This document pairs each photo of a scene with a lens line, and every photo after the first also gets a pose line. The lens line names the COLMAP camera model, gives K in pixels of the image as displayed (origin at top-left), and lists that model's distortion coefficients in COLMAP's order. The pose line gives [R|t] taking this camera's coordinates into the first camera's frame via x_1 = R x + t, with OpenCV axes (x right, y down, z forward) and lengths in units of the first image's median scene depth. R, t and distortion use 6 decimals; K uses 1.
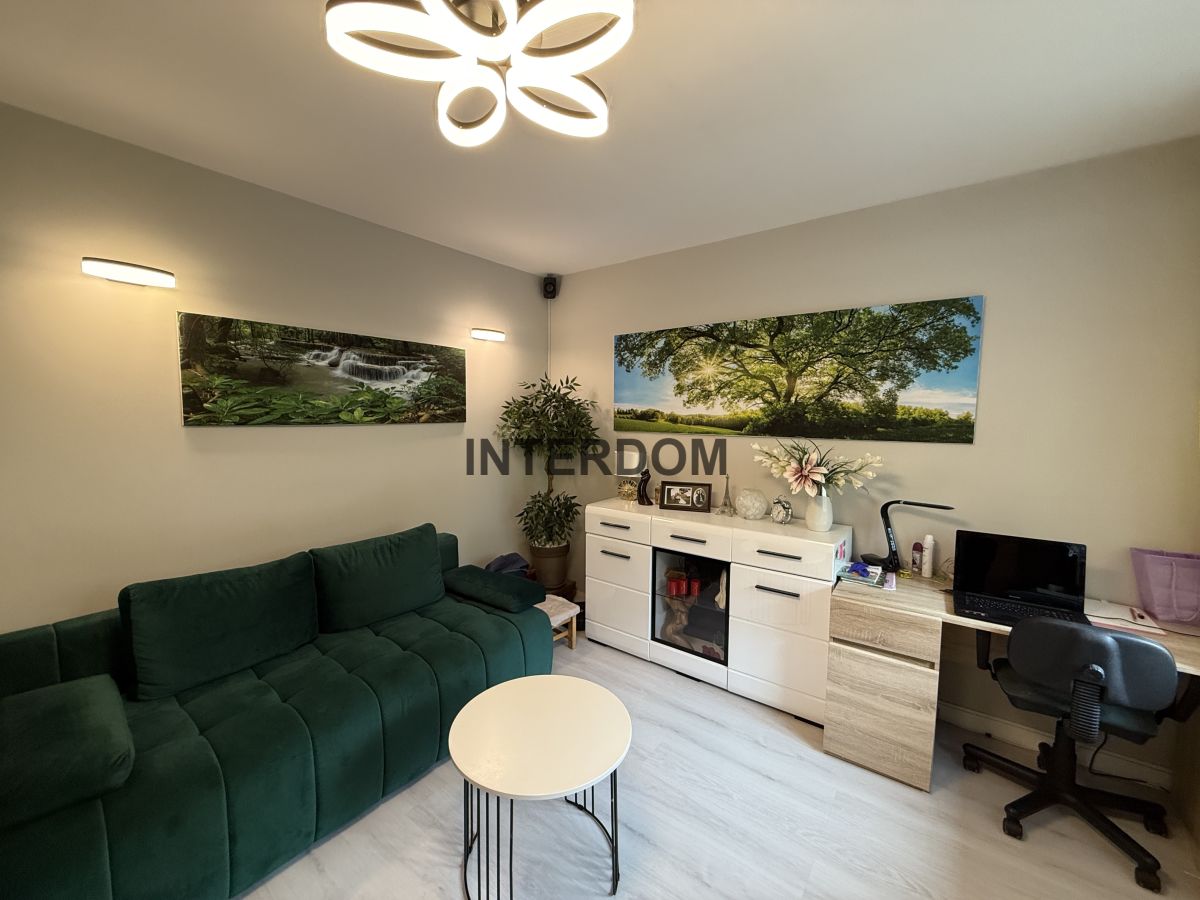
lens RADIAL K [[477.0, 0, 595.0], [0, 477.0, 446.8], [0, 0, 1]] dist [-0.001572, 0.000355]
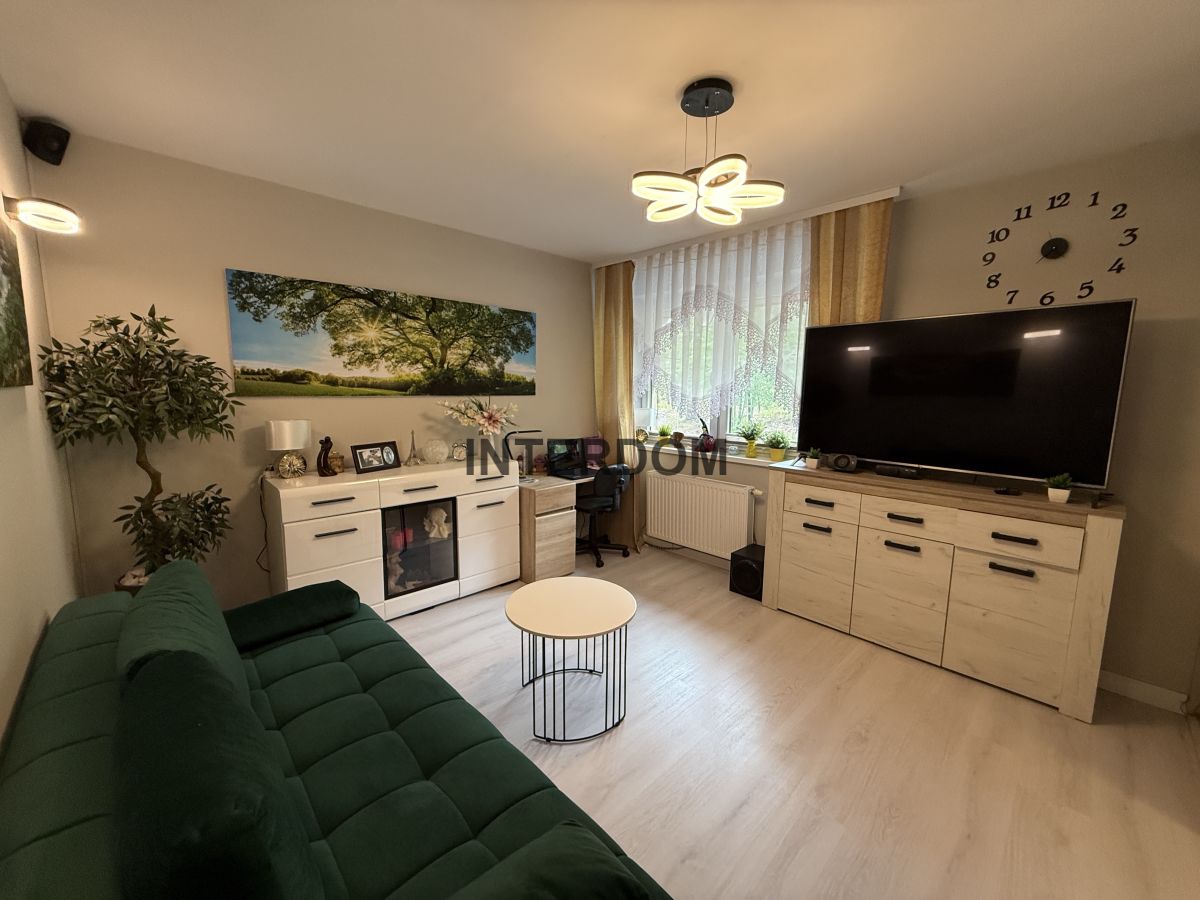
lens RADIAL K [[477.0, 0, 587.7], [0, 477.0, 449.3], [0, 0, 1]] dist [-0.001572, 0.000355]
pose [[0.164505, -0.133446, 0.977308, -0.772929], [0.060493, 0.990306, 0.125039, -0.013888], [-0.984520, 0.038551, 0.170983, 0.394707]]
